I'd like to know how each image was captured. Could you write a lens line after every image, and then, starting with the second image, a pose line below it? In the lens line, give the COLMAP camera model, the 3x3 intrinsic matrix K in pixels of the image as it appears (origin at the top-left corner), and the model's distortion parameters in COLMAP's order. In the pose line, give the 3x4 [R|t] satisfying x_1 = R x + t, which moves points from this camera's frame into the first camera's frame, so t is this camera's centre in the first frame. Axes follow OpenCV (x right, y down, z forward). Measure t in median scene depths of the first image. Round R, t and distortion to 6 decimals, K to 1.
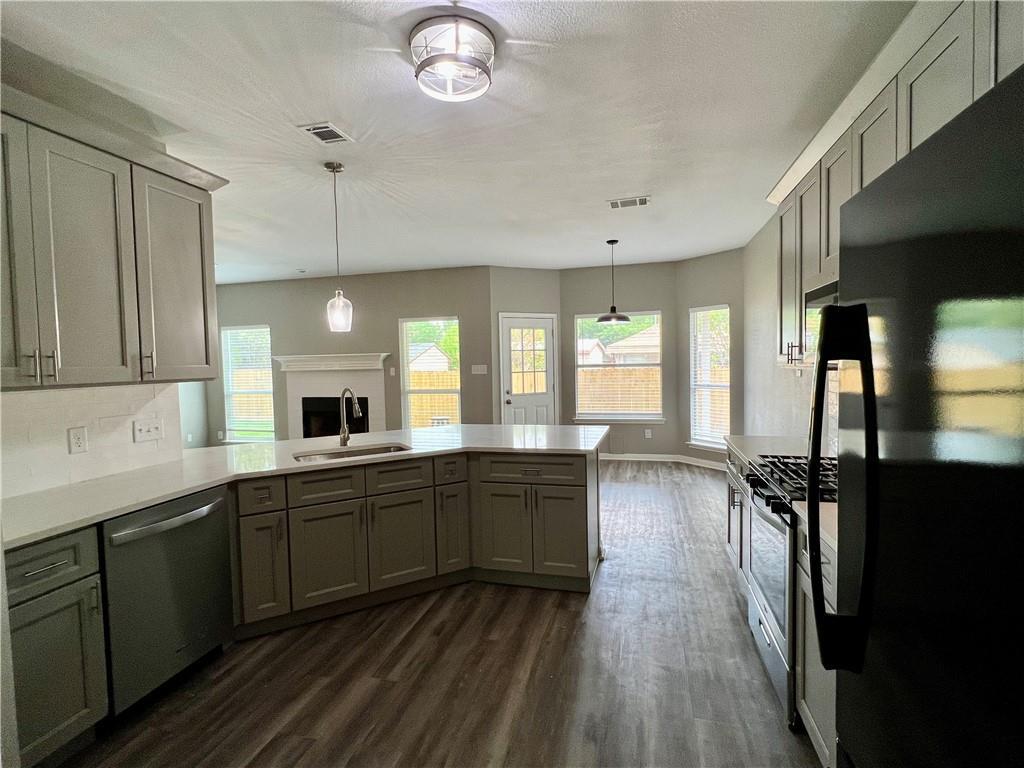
lens RADIAL K [[502.8, 0, 510.2], [0, 502.8, 383.0], [0, 0, 1]] dist [0.001366, 0.000623]
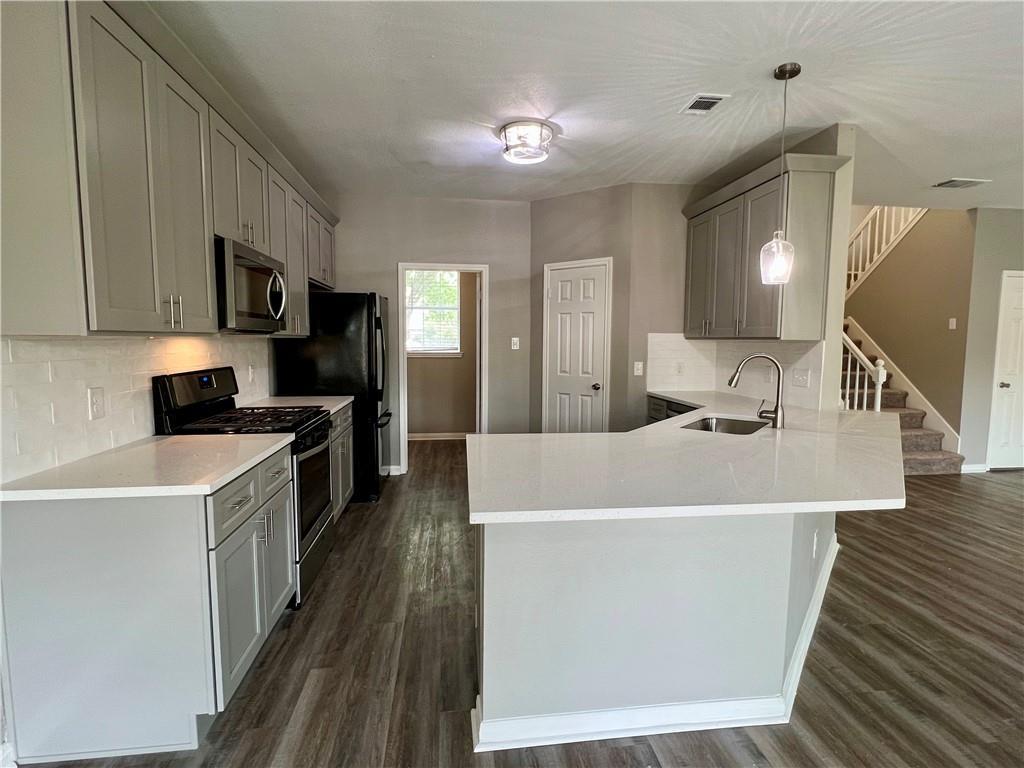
lens RADIAL K [[502.8, 0, 510.8], [0, 502.8, 382.4], [0, 0, 1]] dist [0.001366, 0.000623]
pose [[-0.928665, 0.048058, -0.367792, 0.172852], [-0.002623, 0.990695, 0.136074, -0.026387], [0.370910, 0.127332, -0.919898, 0.771532]]
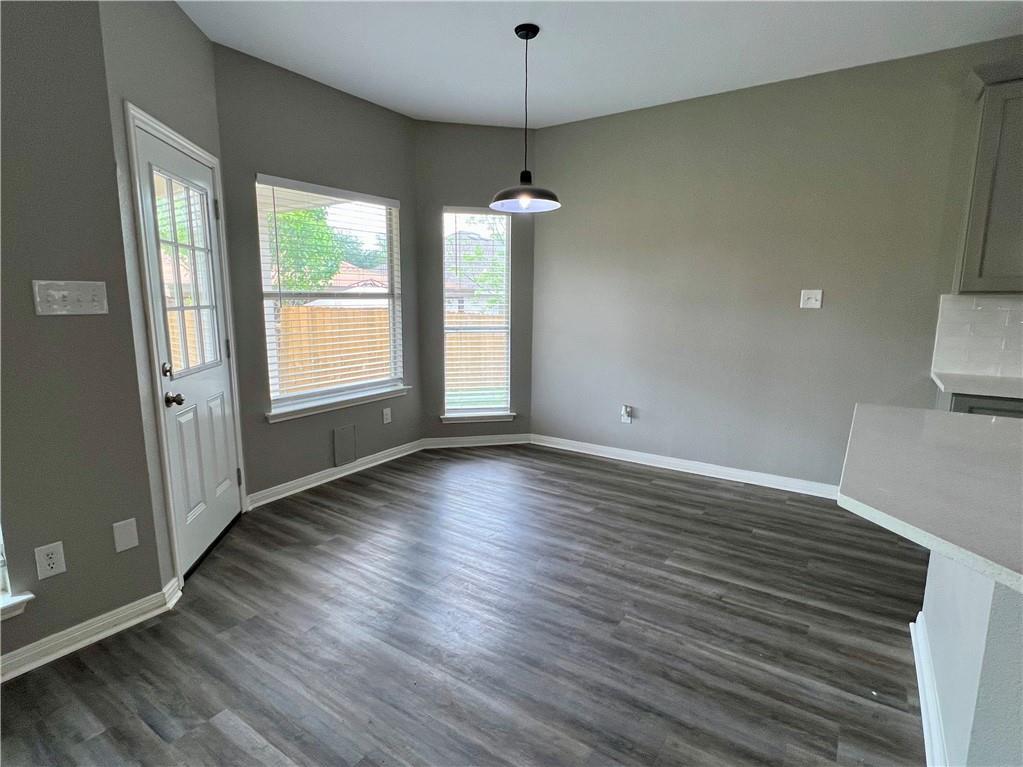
lens RADIAL K [[526.1, 0, 510.8], [0, 526.1, 383.8], [0, 0, 1]] dist [-0.000127, 0.000246]
pose [[0.330603, -0.133257, 0.934315, -0.254235], [0.030956, 0.990980, 0.130386, -0.011021], [-0.943262, -0.014184, 0.331746, 0.688481]]
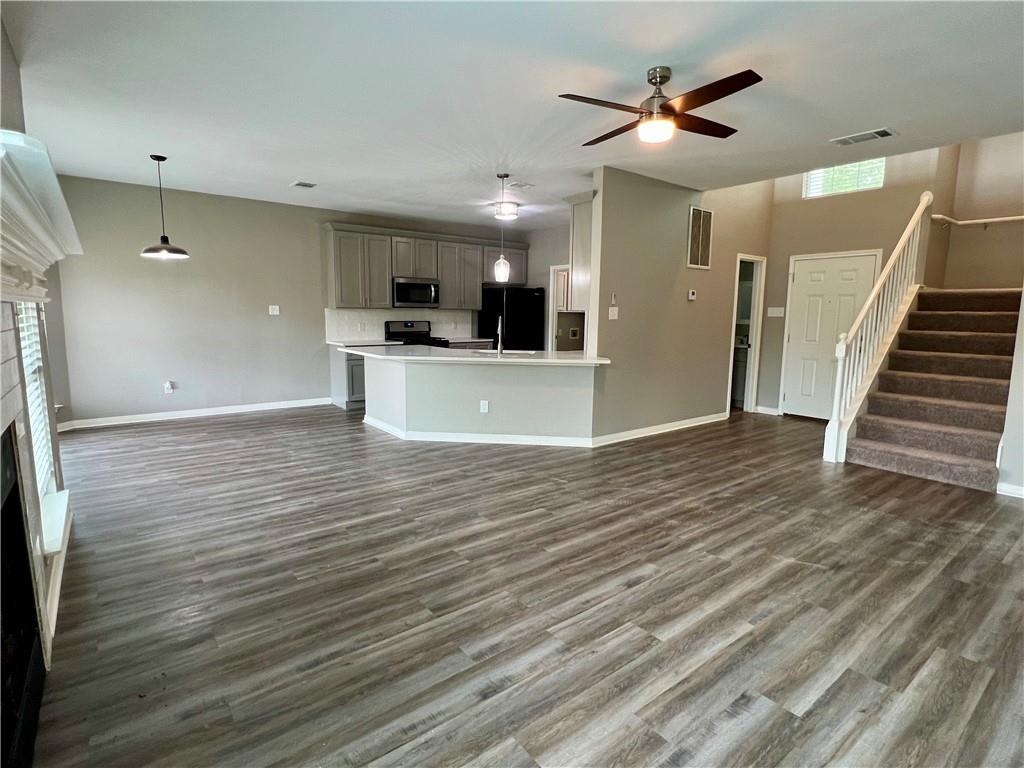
lens RADIAL K [[526.6, 0, 512.4], [0, 526.6, 377.4], [0, 0, 1]] dist [-0.000127, 0.000246]
pose [[-0.796390, -0.063885, 0.601400, -0.669016], [0.032858, 0.988366, 0.148502, -0.024207], [-0.603890, 0.138026, -0.785026, 1.129328]]
